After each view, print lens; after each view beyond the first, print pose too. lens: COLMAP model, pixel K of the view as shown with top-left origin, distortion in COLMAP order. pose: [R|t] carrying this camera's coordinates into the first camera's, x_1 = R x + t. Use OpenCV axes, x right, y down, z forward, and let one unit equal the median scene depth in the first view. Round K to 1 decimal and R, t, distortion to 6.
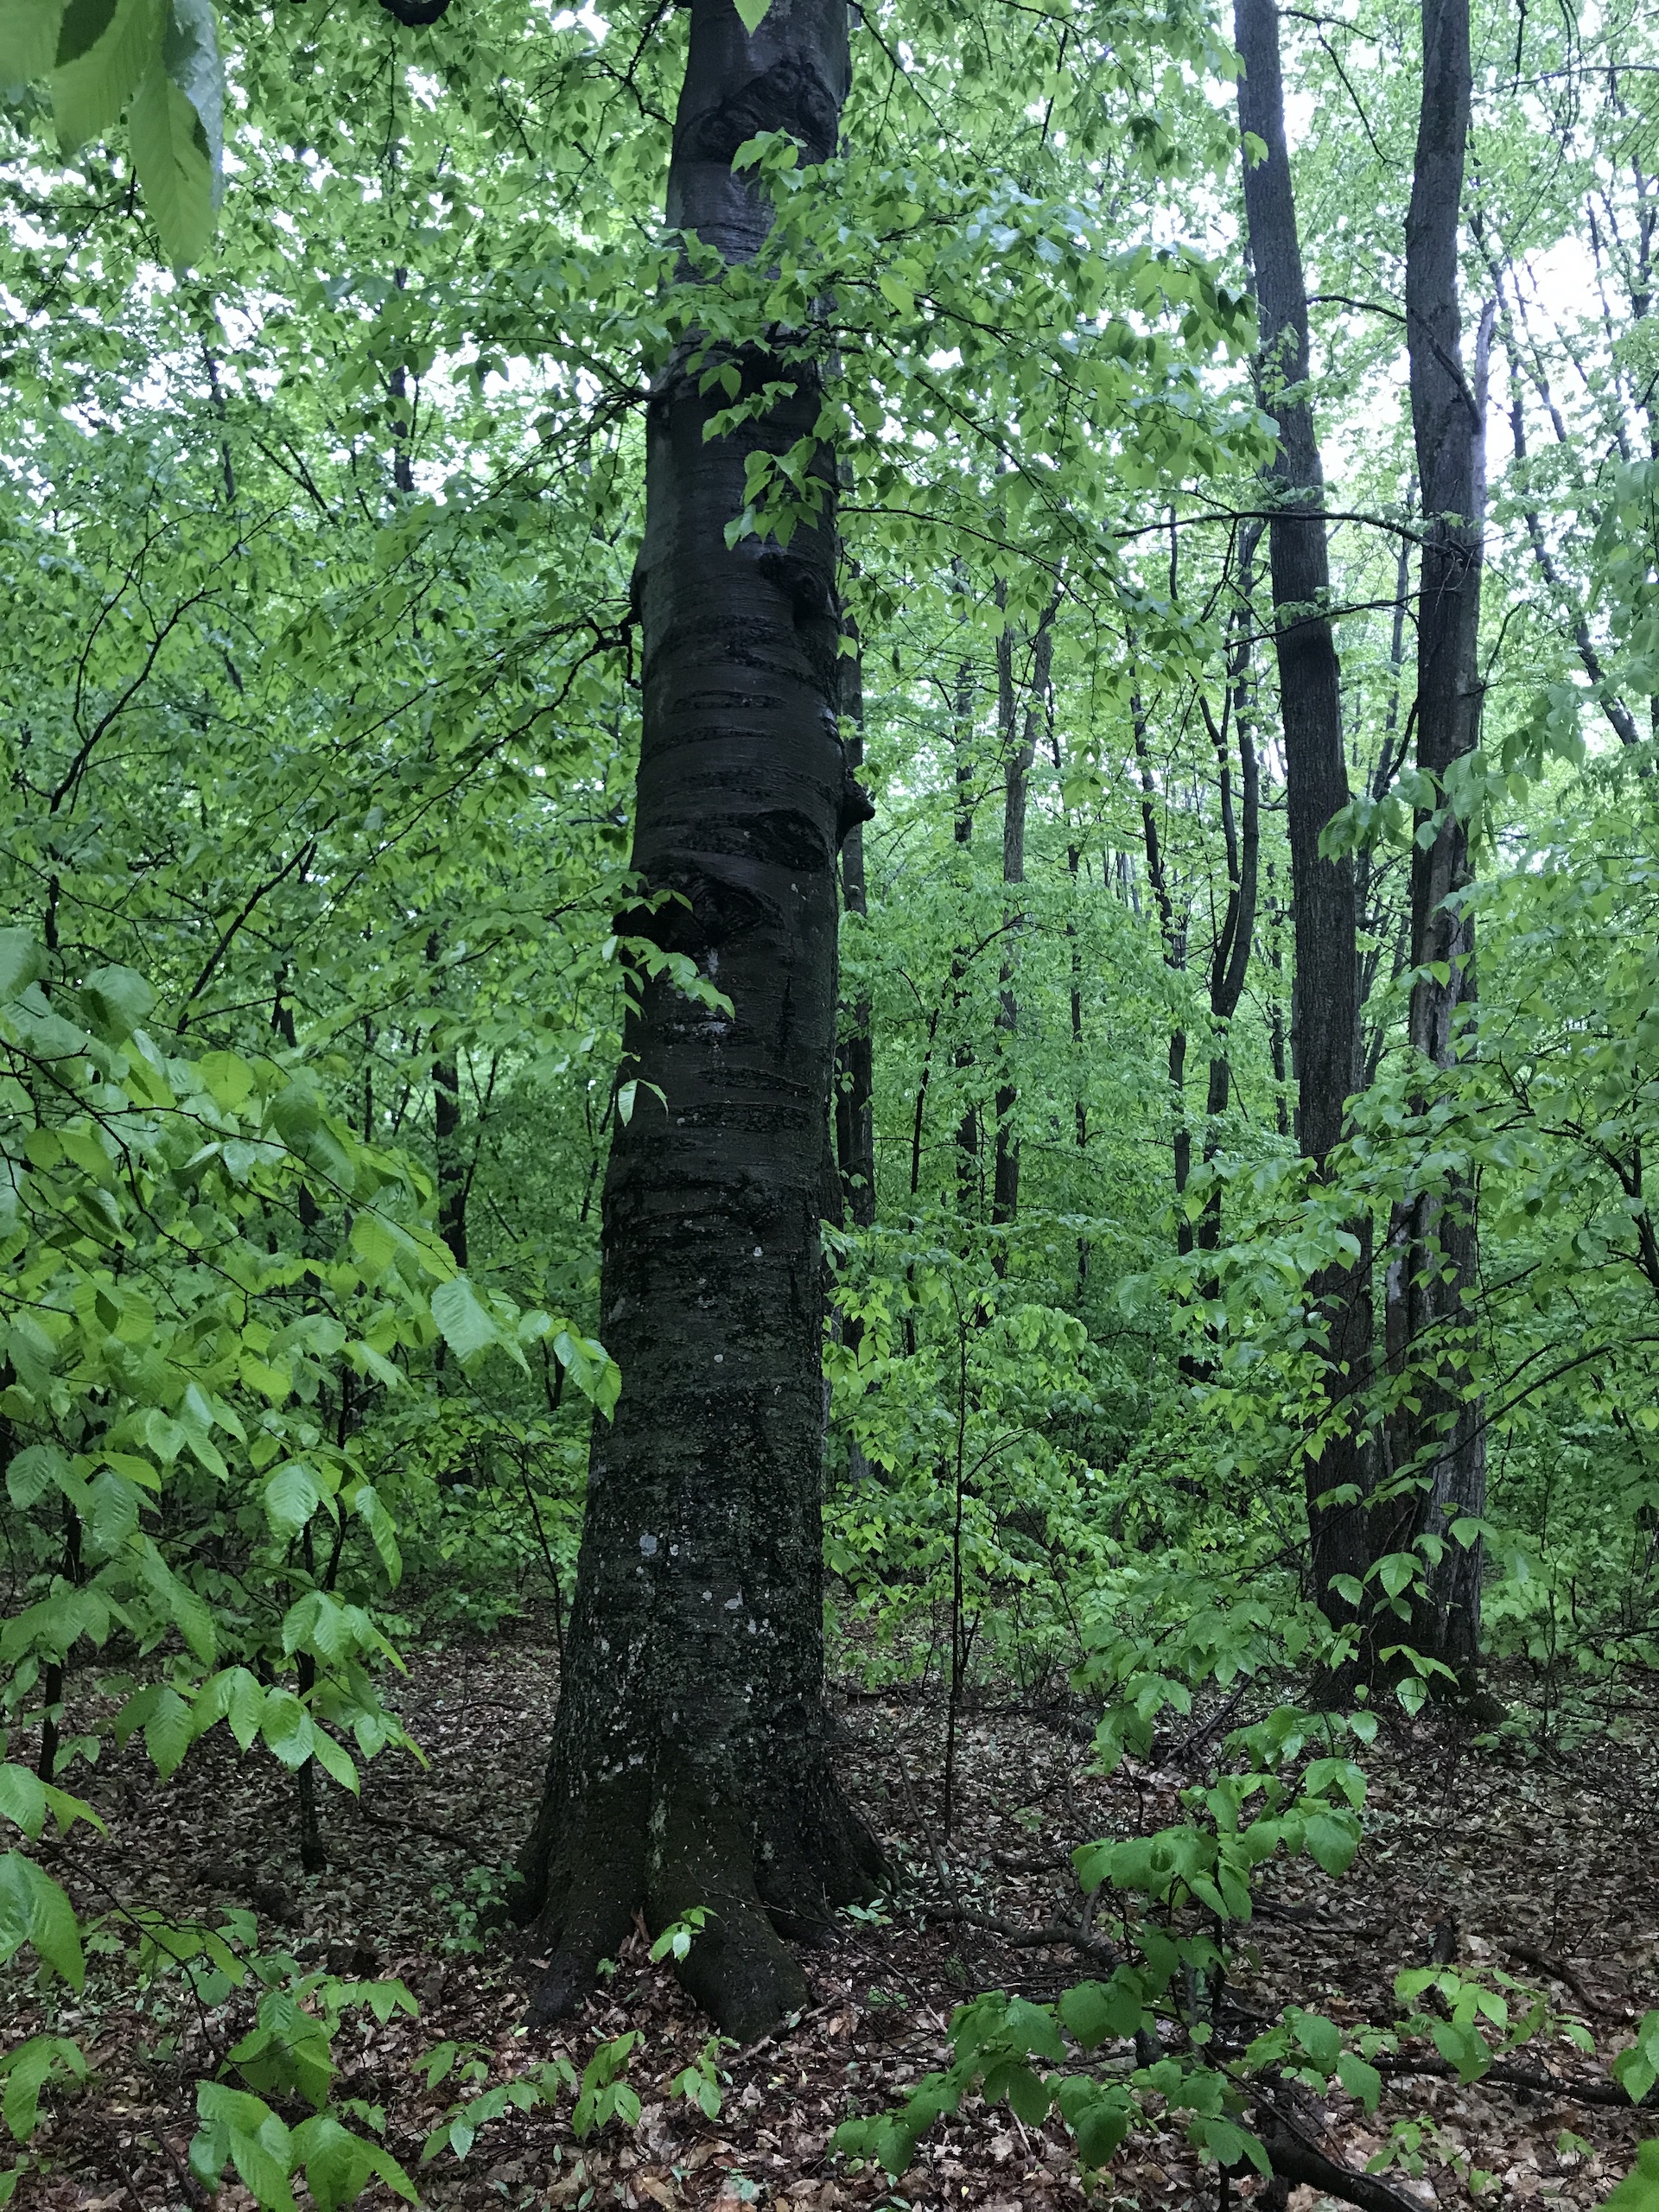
lens RADIAL K [[1796.0, 0, 850.5], [0, 1796.0, 1111.7], [0, 0, 1]] dist [-0.001485, -0.007756]
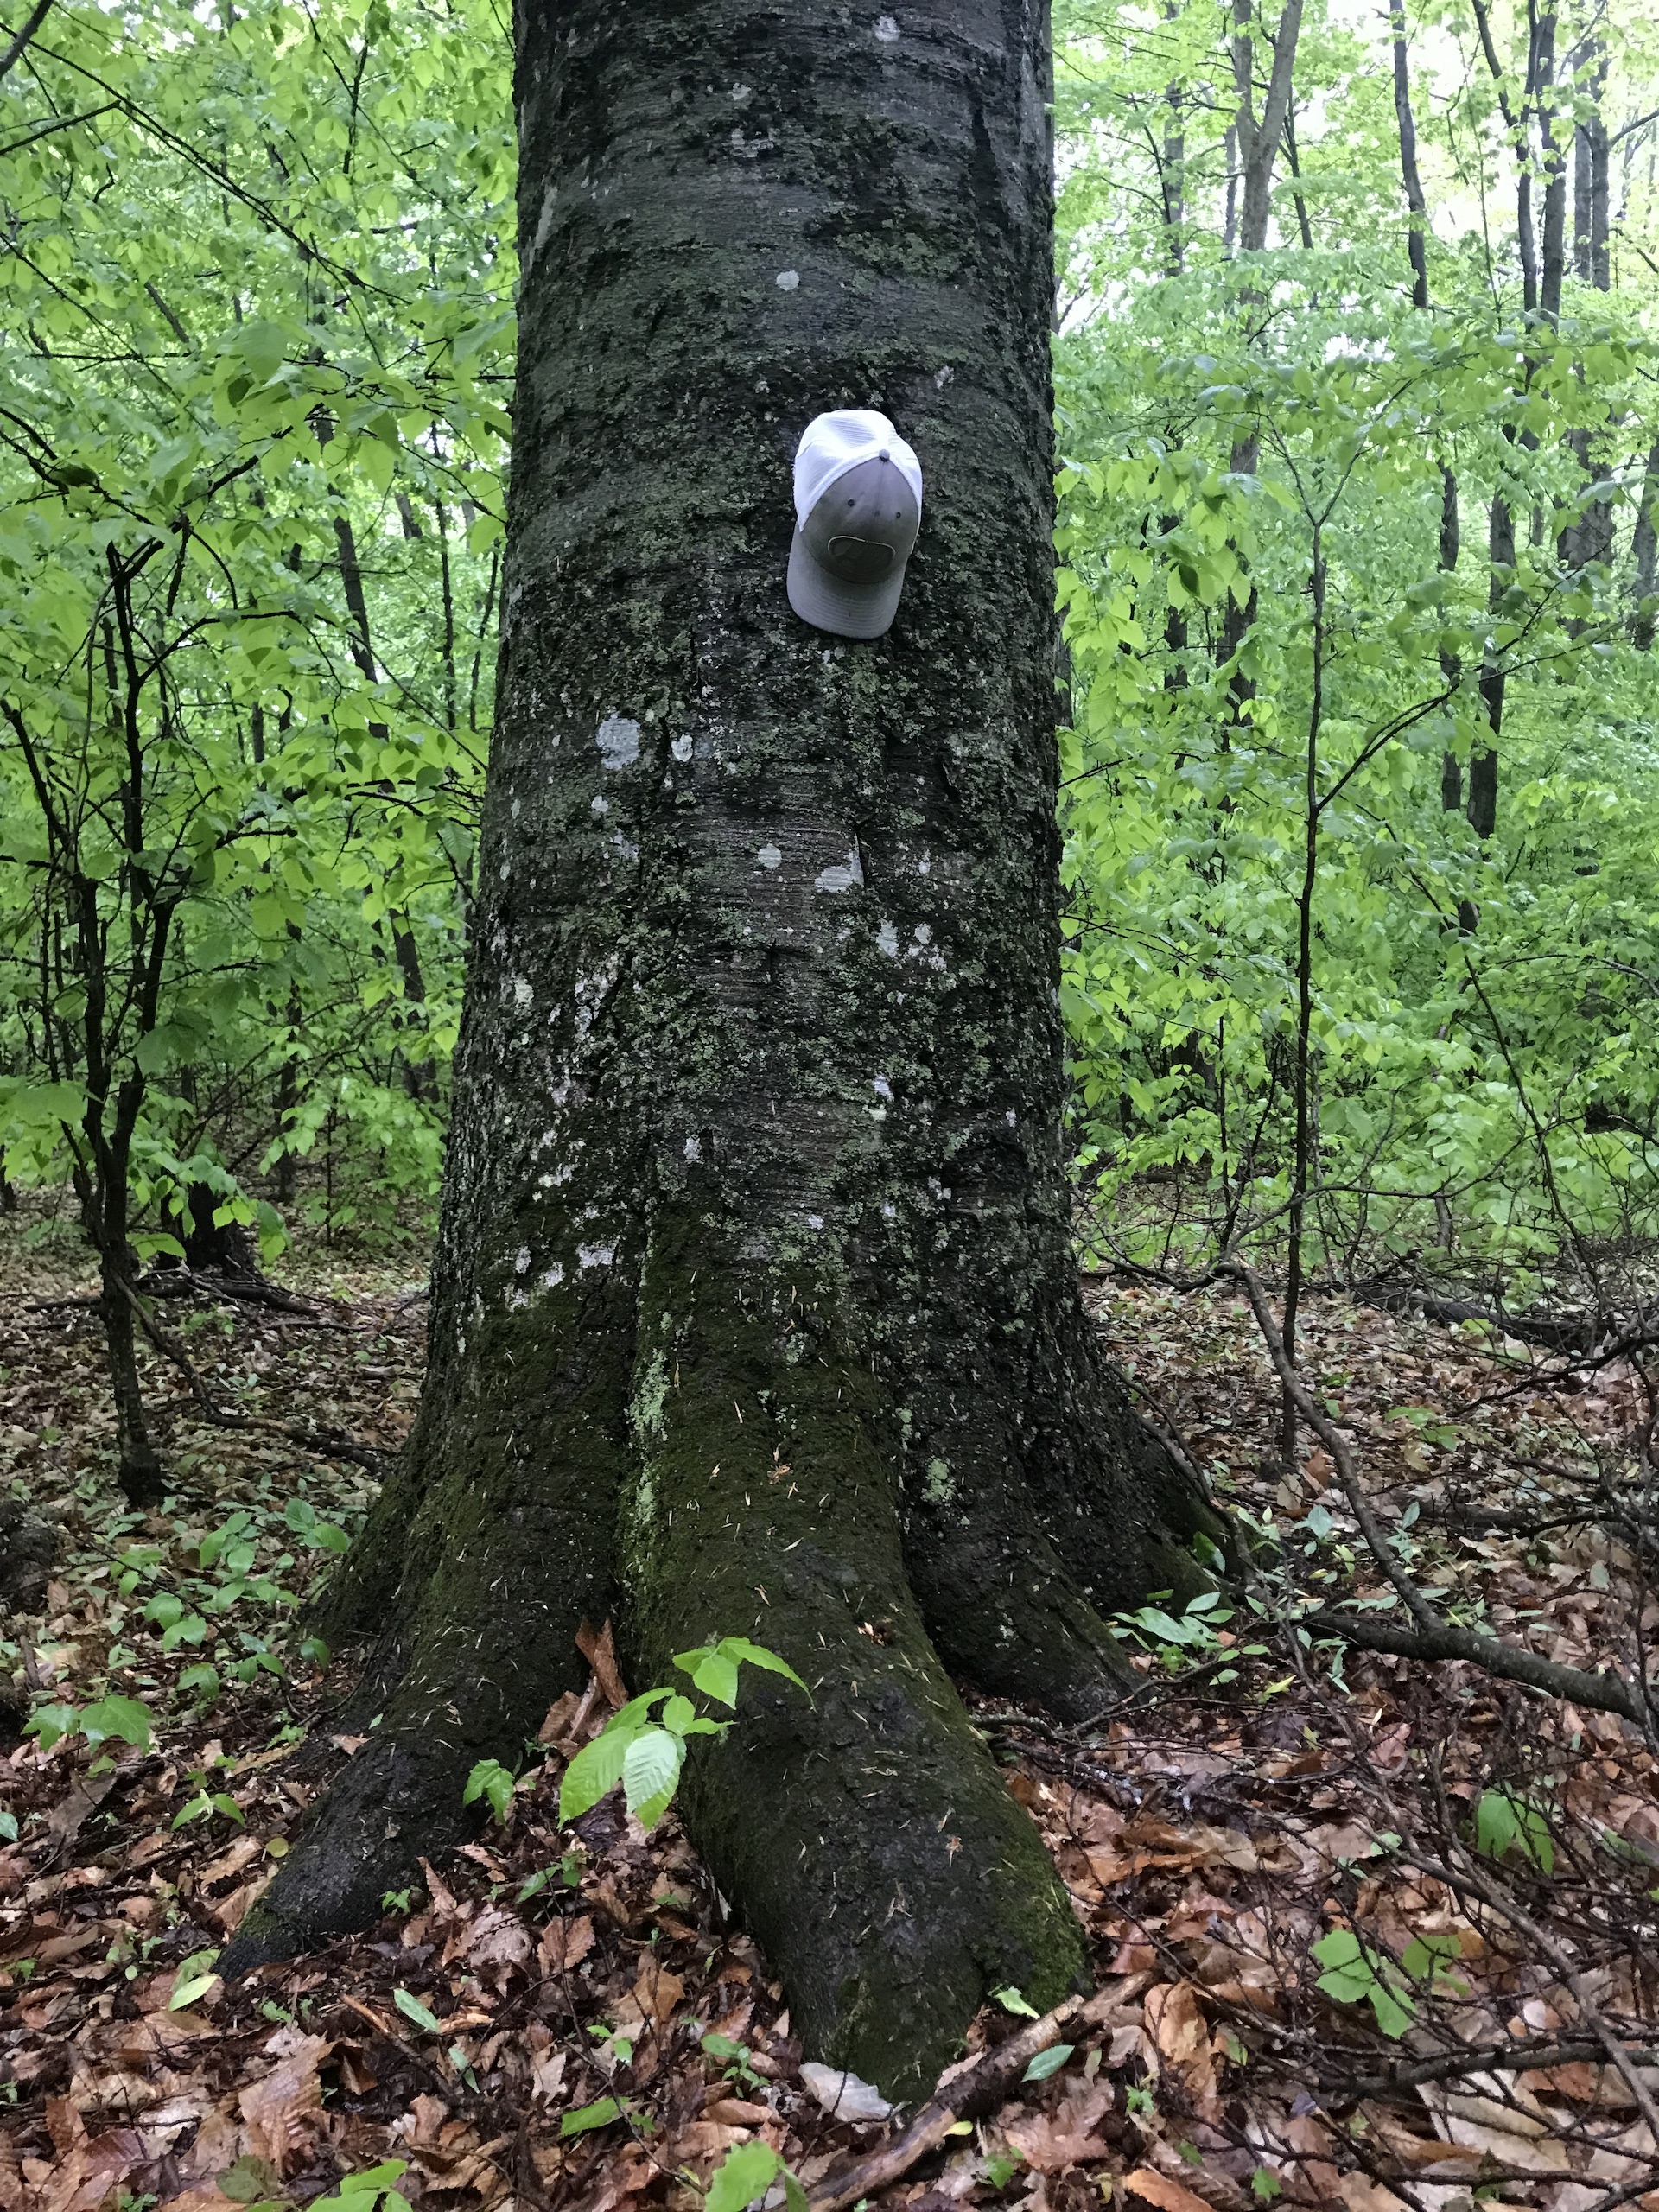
lens RADIAL K [[1796.0, 0, 820.5], [0, 1796.0, 1097.5], [0, 0, 1]] dist [-0.001485, -0.007756]
pose [[0.993305, -0.013955, -0.114677, -0.025313], [0.034185, 0.983727, 0.176385, 0.255173], [0.110350, -0.179125, 0.977618, 0.618663]]
